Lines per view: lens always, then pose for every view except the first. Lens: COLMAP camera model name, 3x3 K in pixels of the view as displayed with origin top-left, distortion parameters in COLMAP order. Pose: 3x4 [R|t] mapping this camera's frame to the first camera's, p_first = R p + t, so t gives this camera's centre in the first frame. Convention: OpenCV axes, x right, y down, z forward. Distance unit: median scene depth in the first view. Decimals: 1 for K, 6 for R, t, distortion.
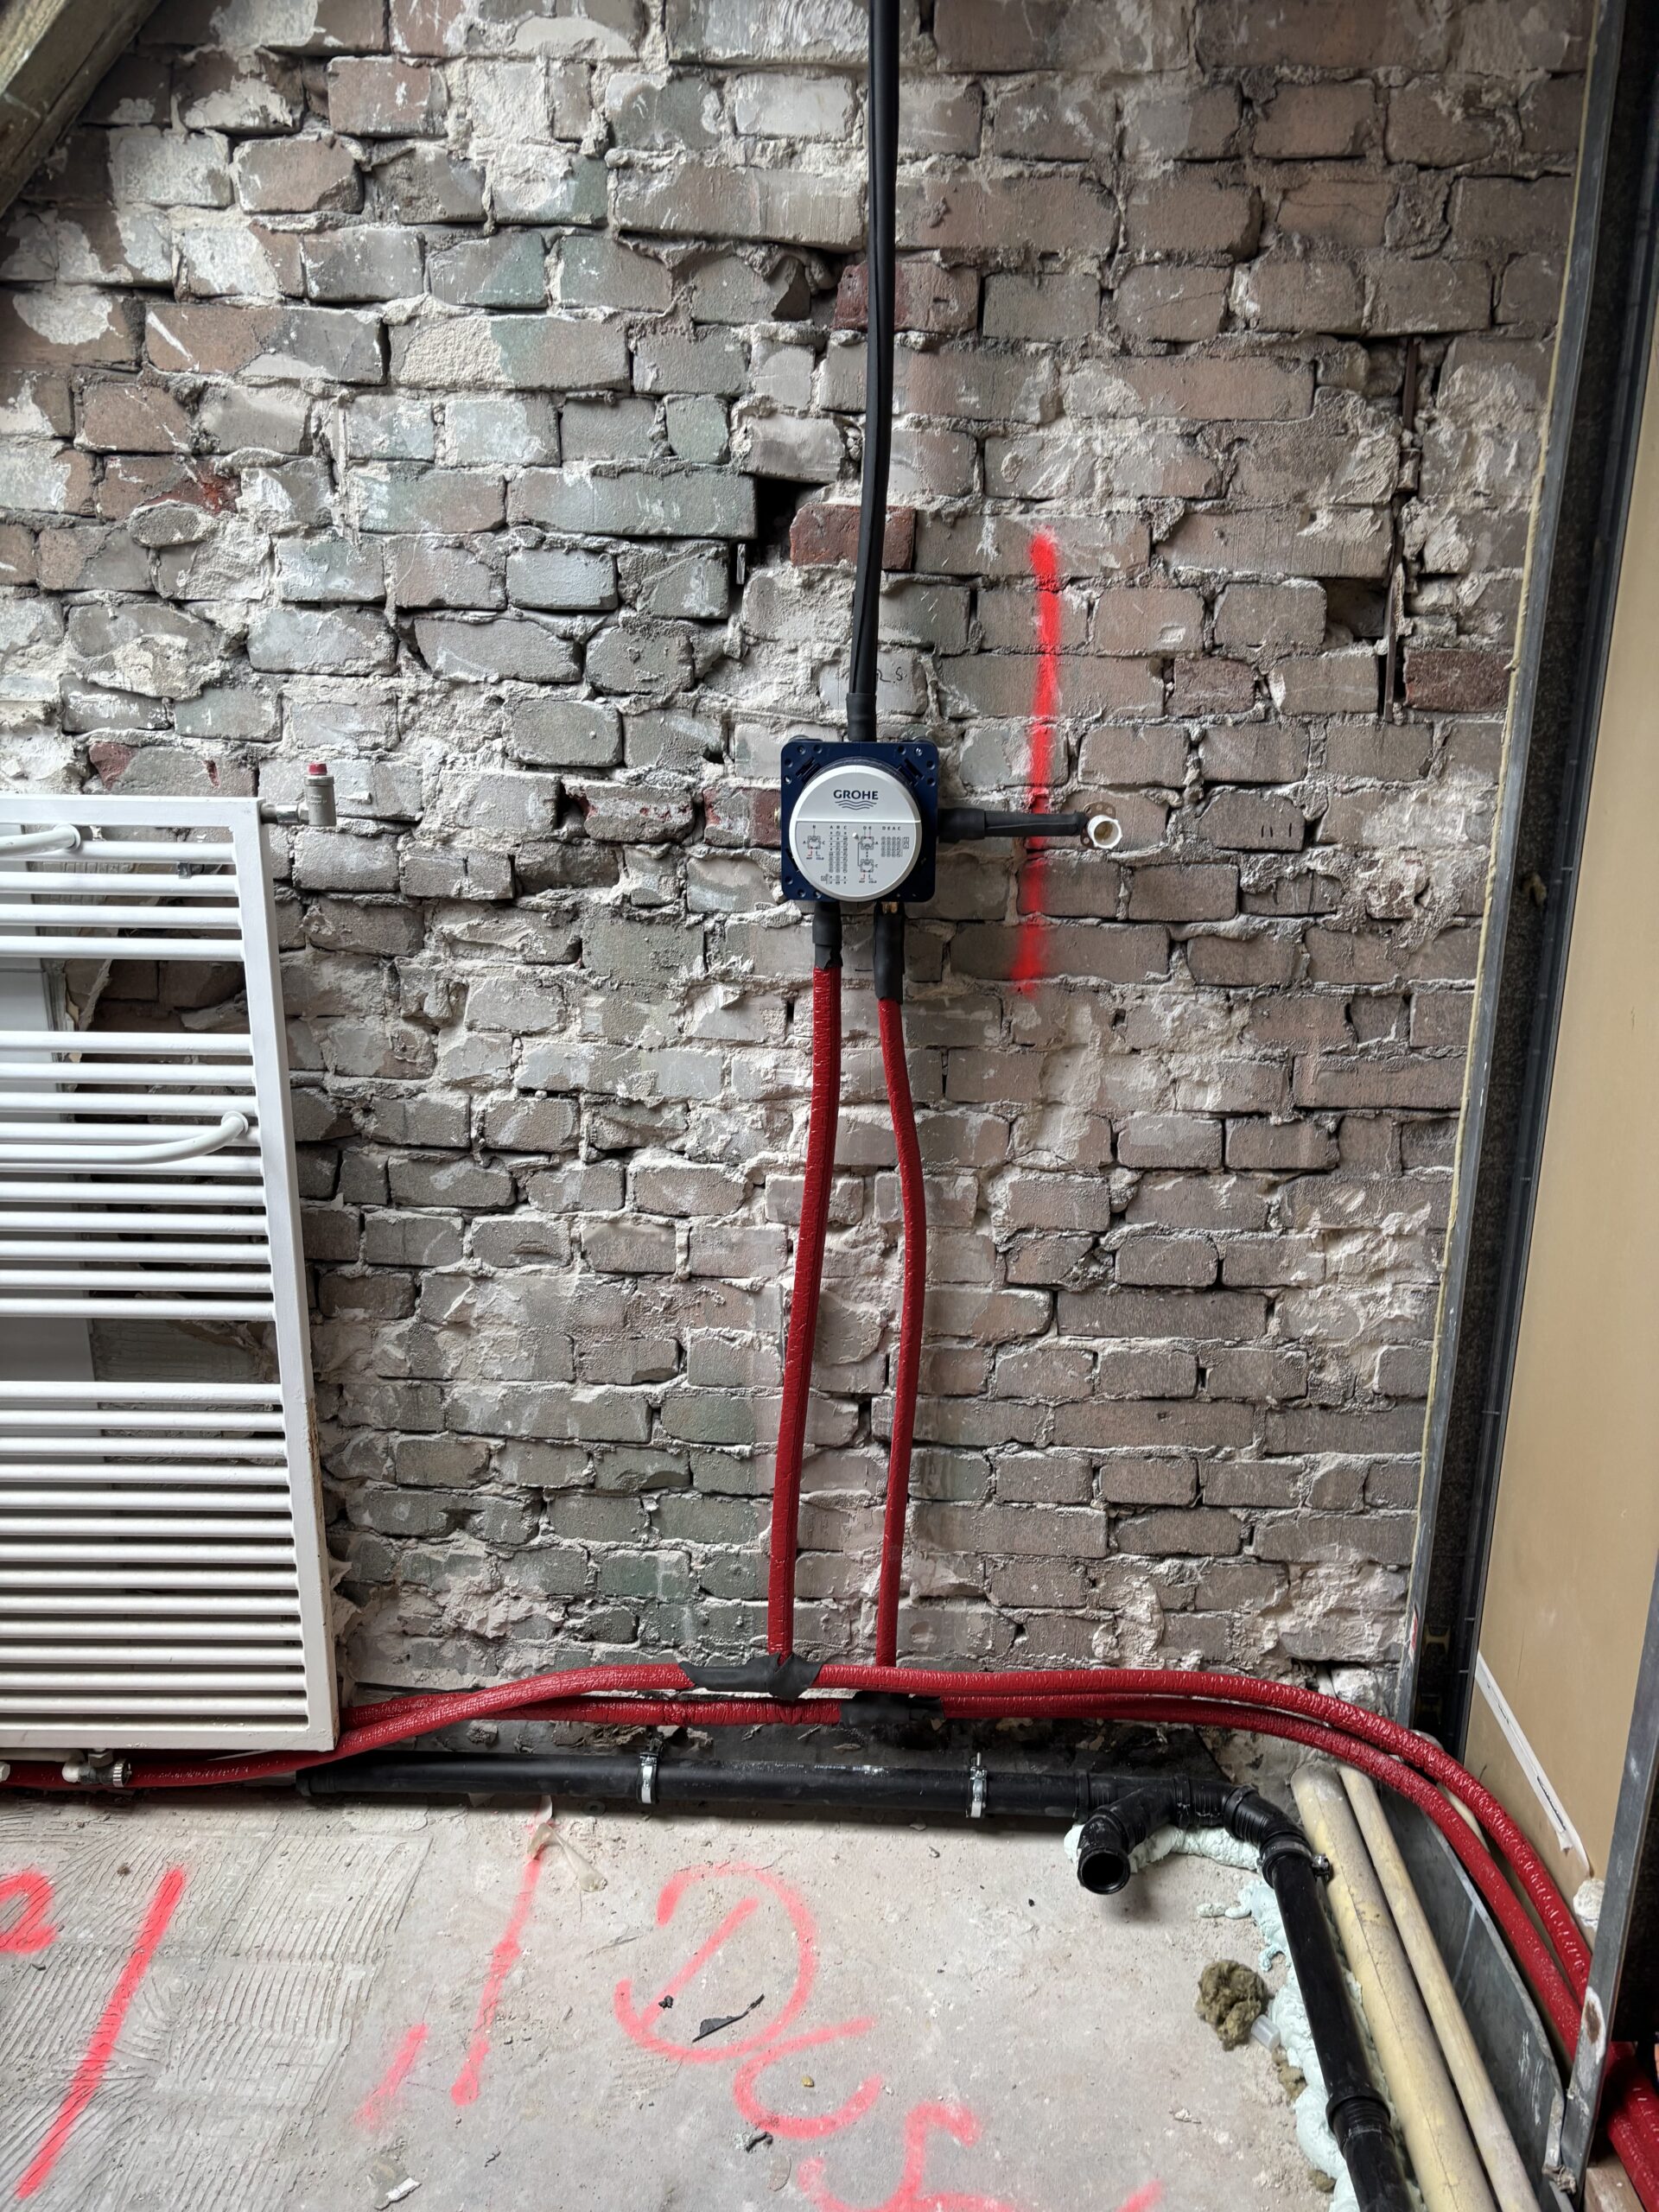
lens RADIAL K [[1646.2, 0, 824.0], [0, 1646.2, 1093.5], [0, 0, 1]] dist [0.019857, -0.041715]
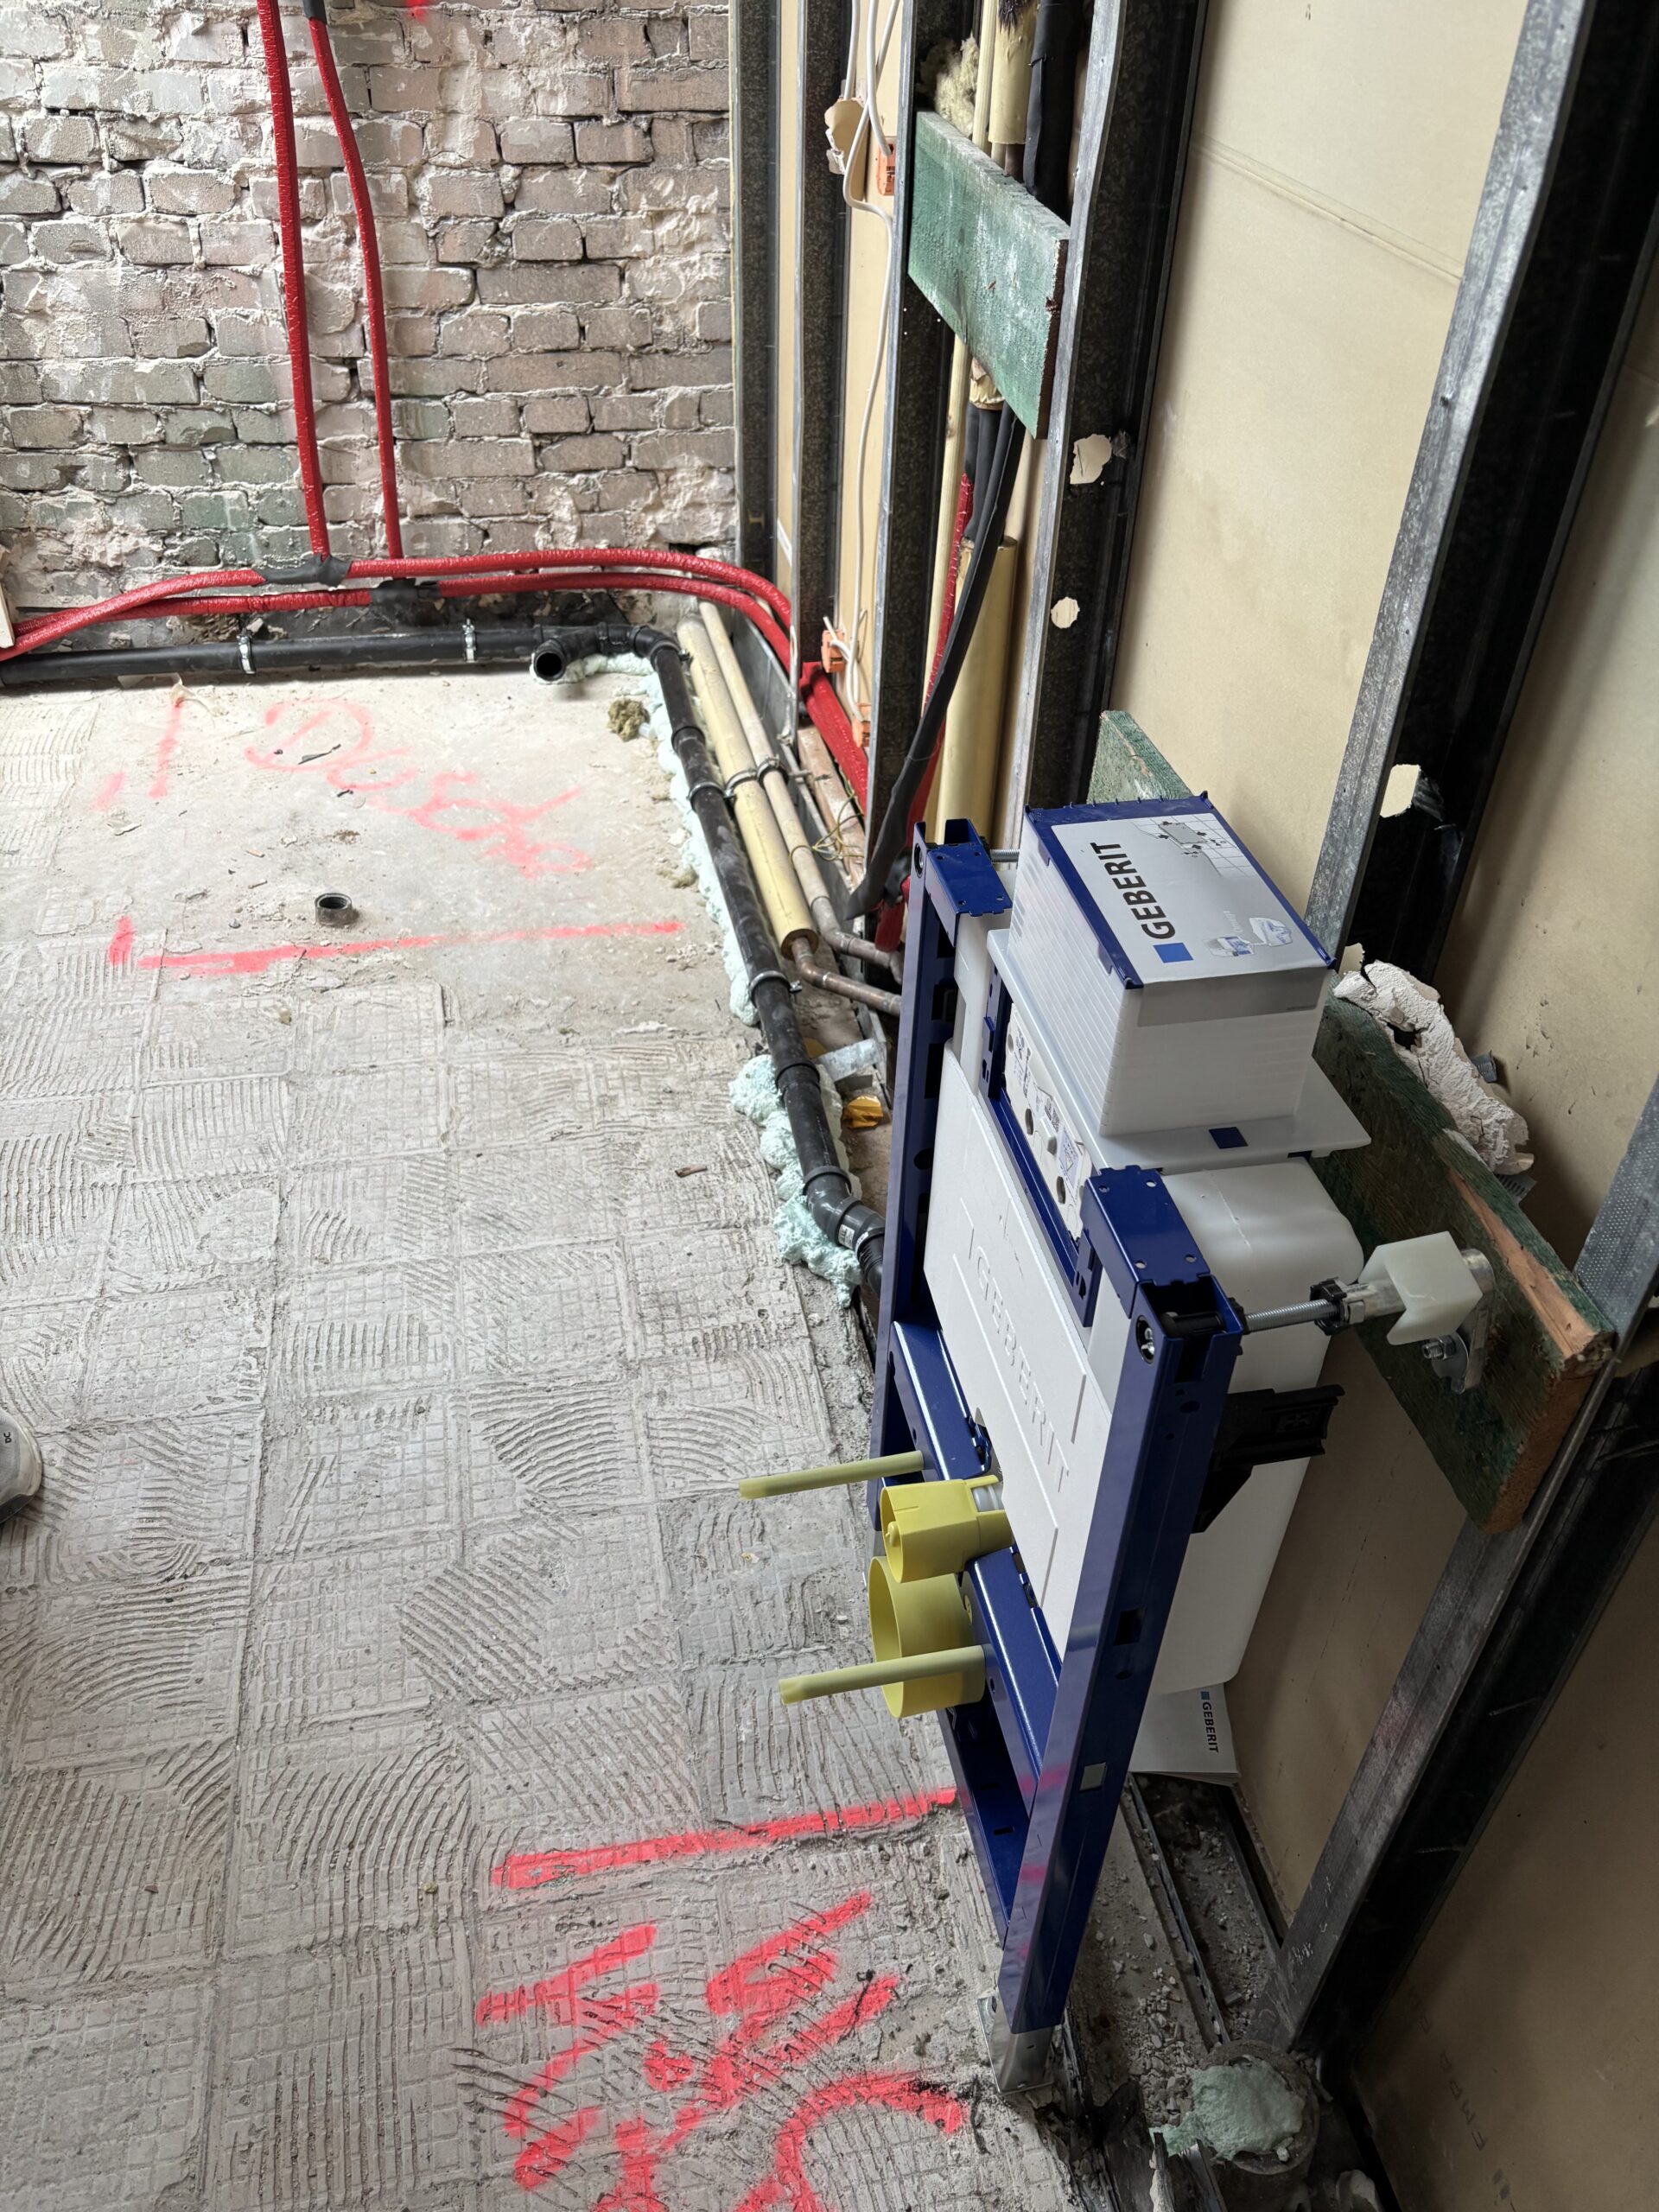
lens RADIAL K [[1646.2, 0, 850.8], [0, 1646.2, 1123.0], [0, 0, 1]] dist [0.019857, -0.041715]
pose [[0.964875, -0.143241, 0.220222, 0.033749], [0.041998, 0.911598, 0.408932, 0.225932], [-0.259330, -0.385319, 0.885594, -0.655341]]
